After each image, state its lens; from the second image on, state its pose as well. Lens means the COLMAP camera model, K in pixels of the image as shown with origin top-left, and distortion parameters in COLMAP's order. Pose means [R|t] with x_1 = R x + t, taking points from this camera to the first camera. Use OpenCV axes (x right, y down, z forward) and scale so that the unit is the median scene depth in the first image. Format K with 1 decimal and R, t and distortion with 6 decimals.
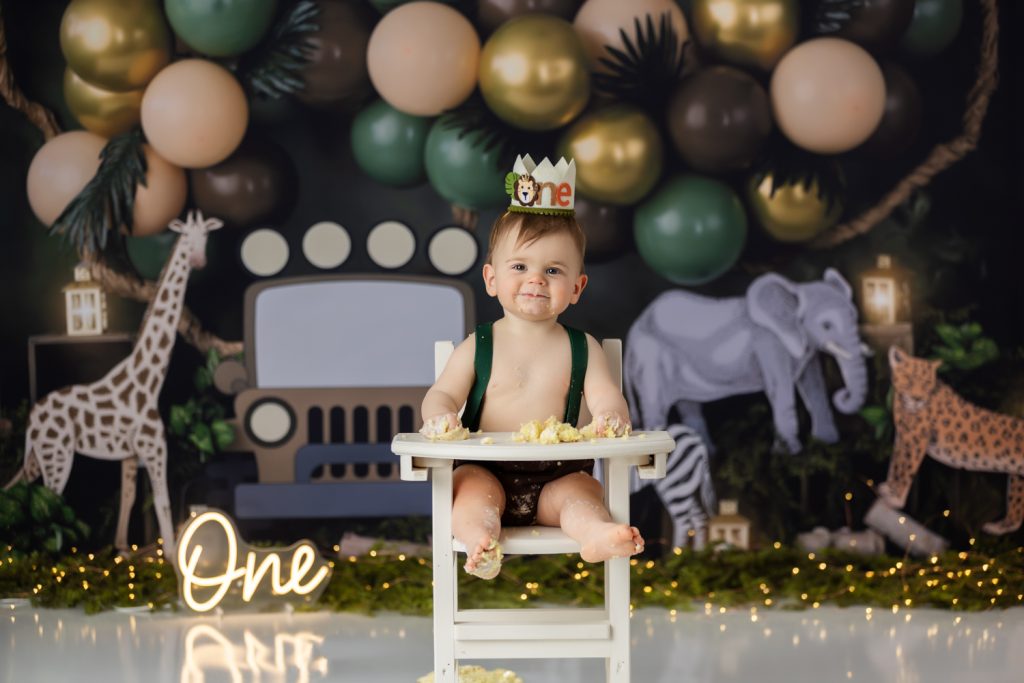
lens RADIAL K [[1530.7, 0, 540.1], [0, 1530.7, 417.8], [0, 0, 1]] dist [0.003758, -0.016432]
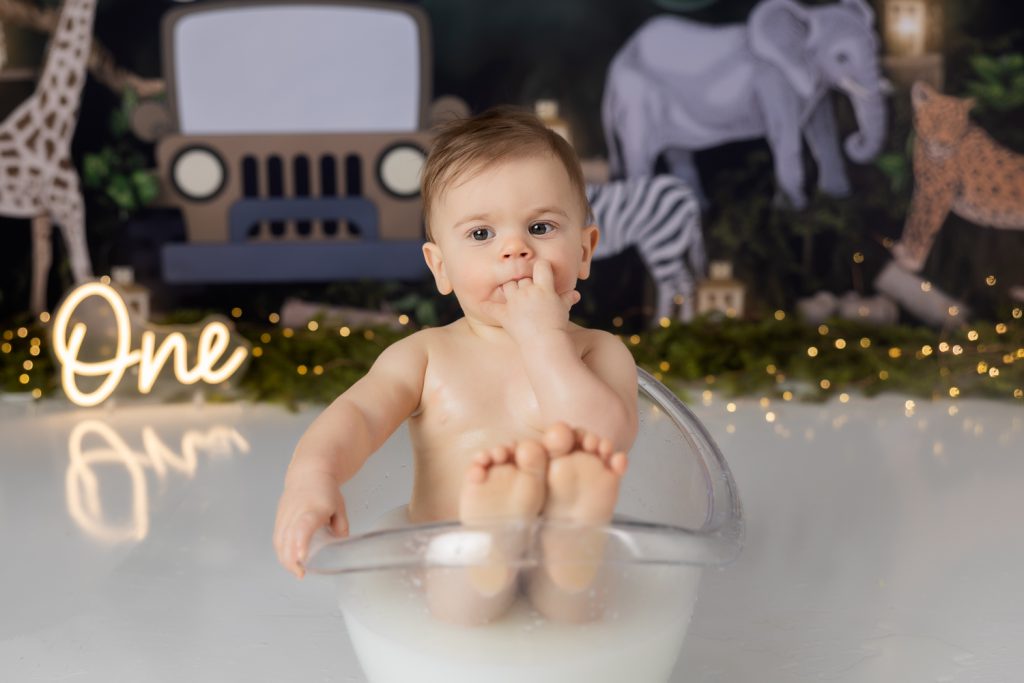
lens RADIAL K [[1136.1, 0, 512.7], [0, 1136.1, 319.1], [0, 0, 1]] dist [0.011070, 0.024781]
pose [[0.999997, -0.001328, 0.002011, 0.001921], [0.001080, 0.992945, 0.118573, 0.008702], [-0.002154, -0.118570, 0.992943, 0.348933]]
